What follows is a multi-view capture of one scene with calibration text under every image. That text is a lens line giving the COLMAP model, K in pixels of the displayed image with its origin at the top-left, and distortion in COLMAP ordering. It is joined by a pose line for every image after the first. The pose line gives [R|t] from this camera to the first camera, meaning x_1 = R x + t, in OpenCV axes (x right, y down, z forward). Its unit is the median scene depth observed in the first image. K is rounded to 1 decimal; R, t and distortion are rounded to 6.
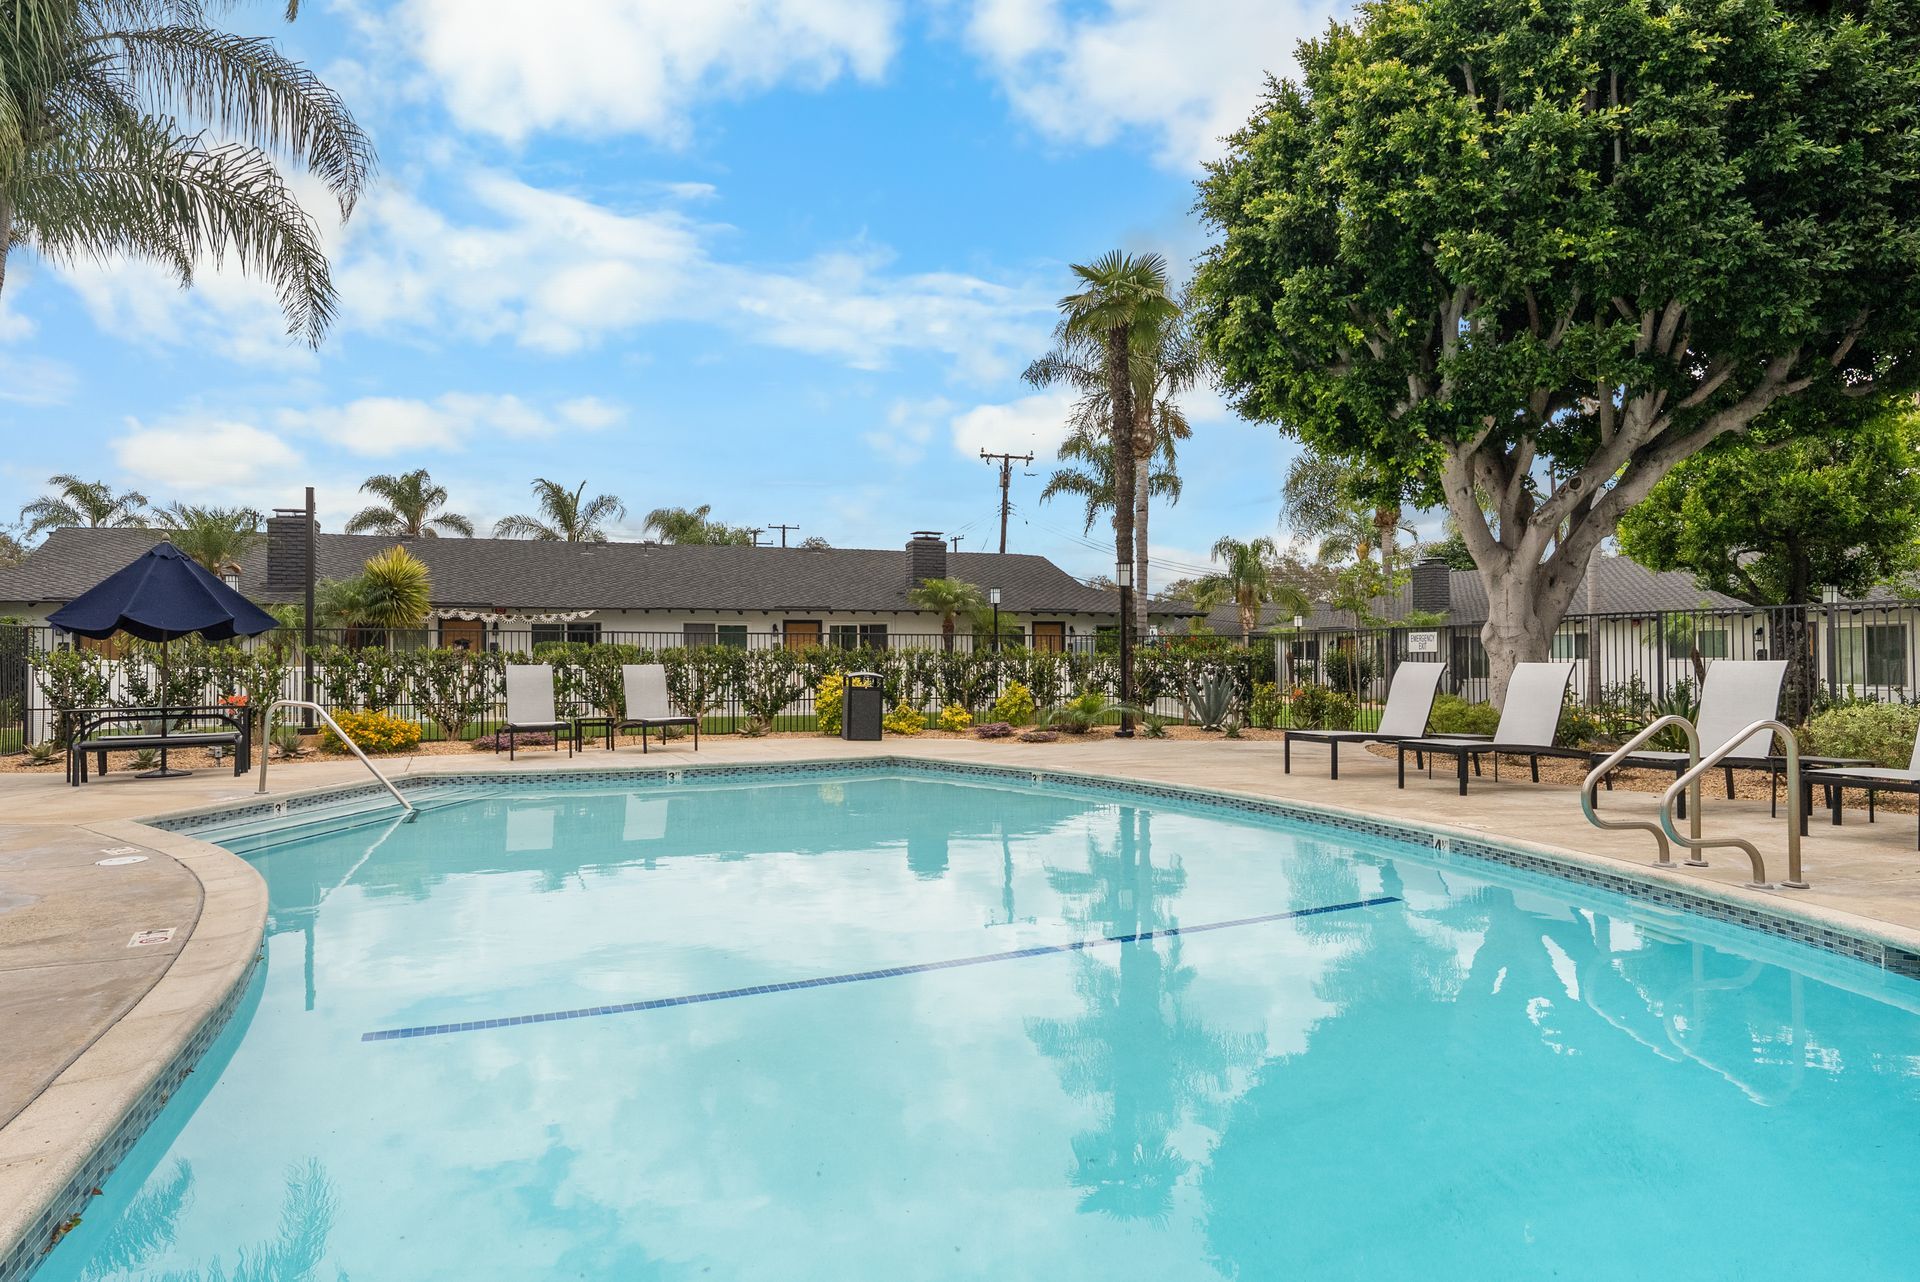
lens RADIAL K [[1151.5, 0, 960.0], [0, 1151.5, 641.0], [0, 0, 1]] dist [-0.000675, -0.000919]
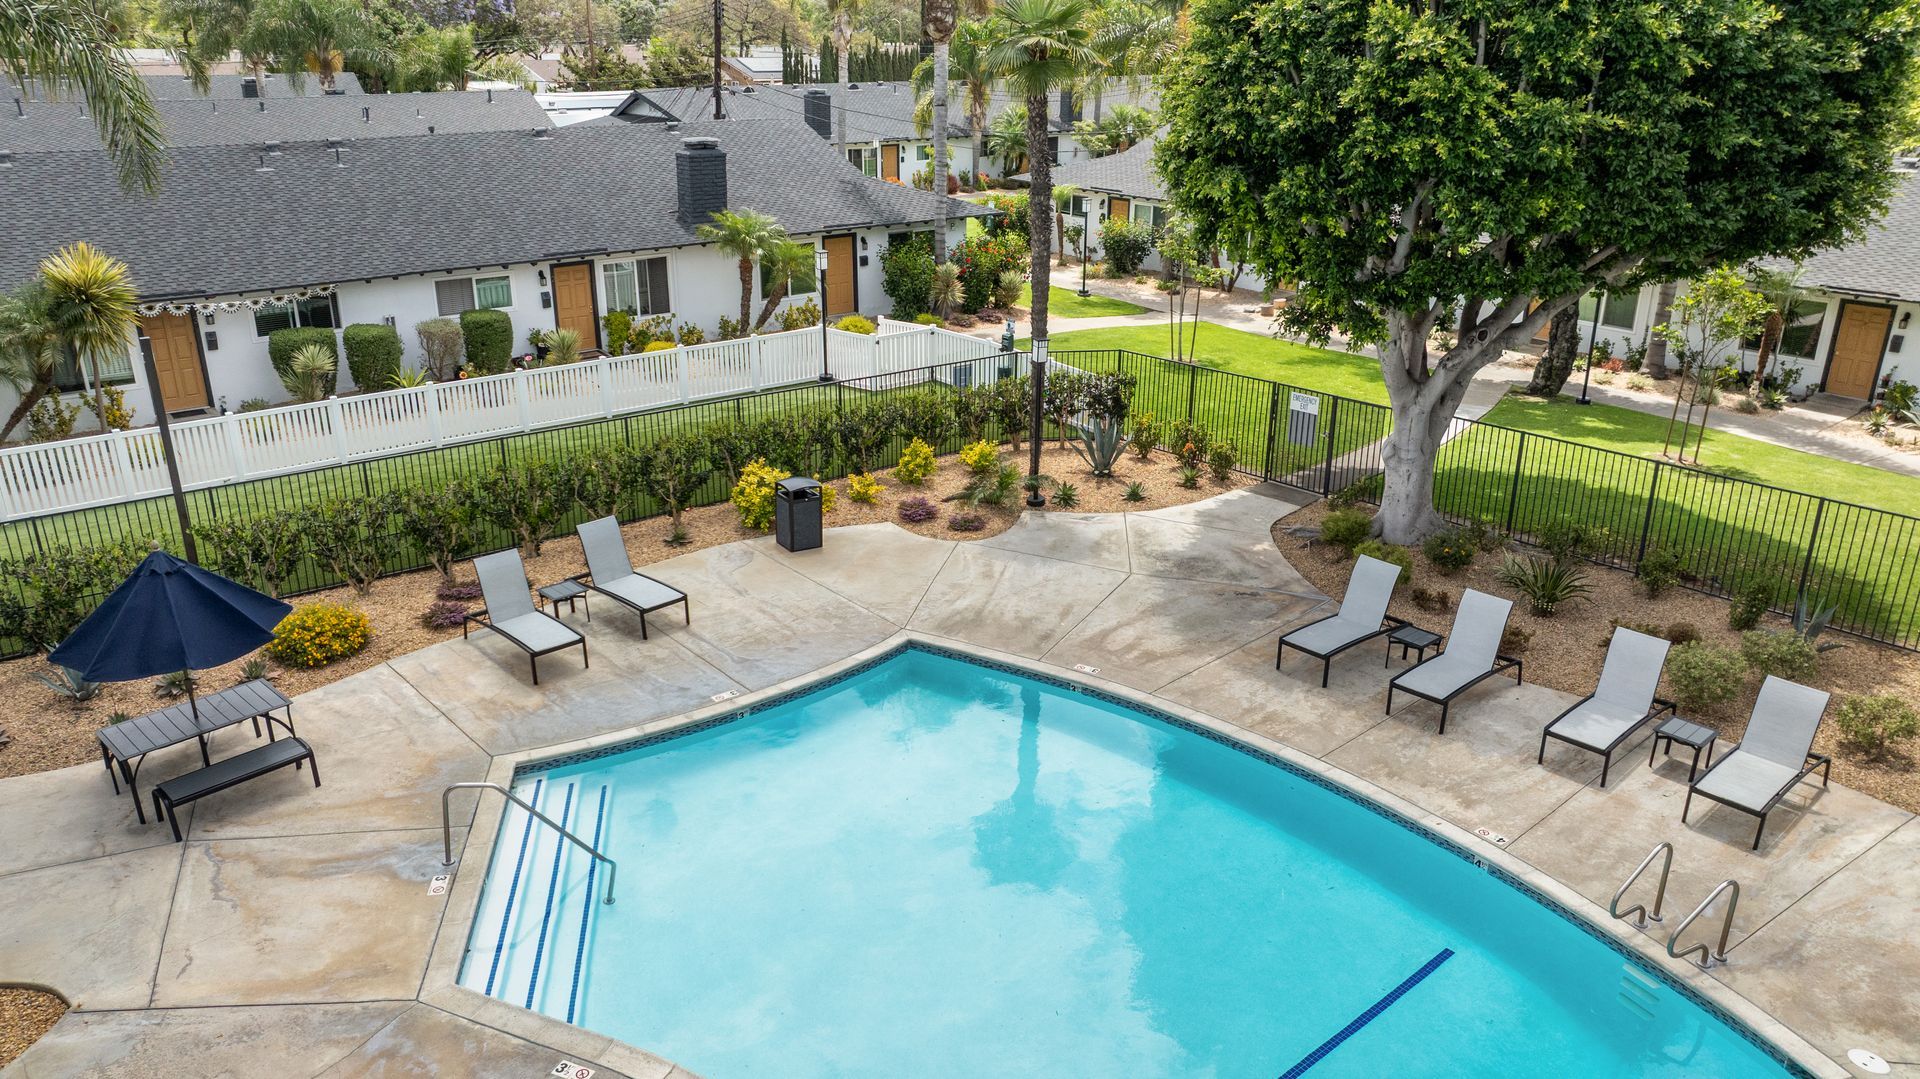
lens RADIAL K [[1347.4, 0, 960.0], [0, 1347.4, 539.5], [0, 0, 1]] dist [-0.037101, 0.033156]
pose [[0.957761, -0.092996, 0.272115, -0.376629], [-0.013609, 0.930547, 0.365920, -0.484920], [-0.287245, -0.354167, 0.889975, -0.101472]]
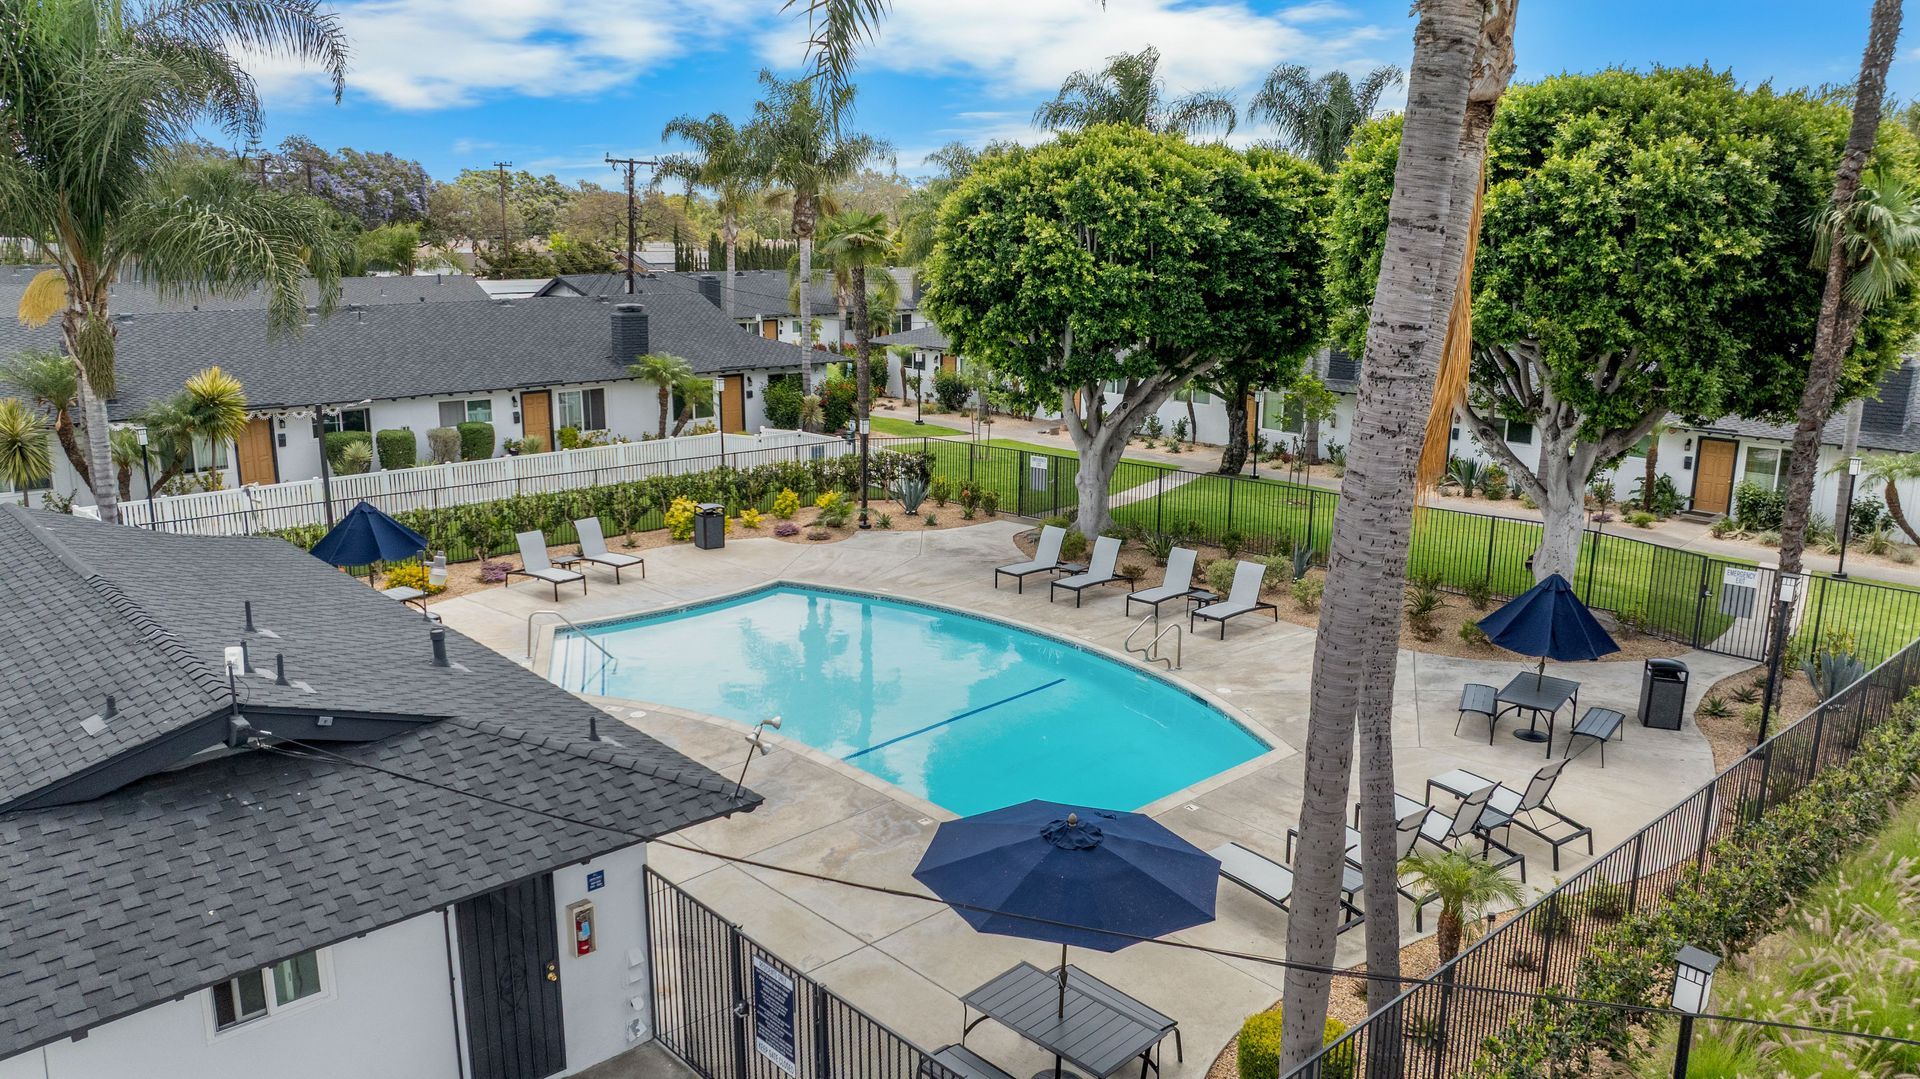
lens RADIAL K [[1320.9, 0, 960.0], [0, 1320.9, 539.5], [0, 0, 1]] dist [-0.006204, -0.049717]
pose [[0.928365, -0.073177, 0.364396, -0.589841], [-0.017480, 0.970745, 0.239476, -0.499754], [-0.371259, -0.228691, 0.899926, -1.016000]]
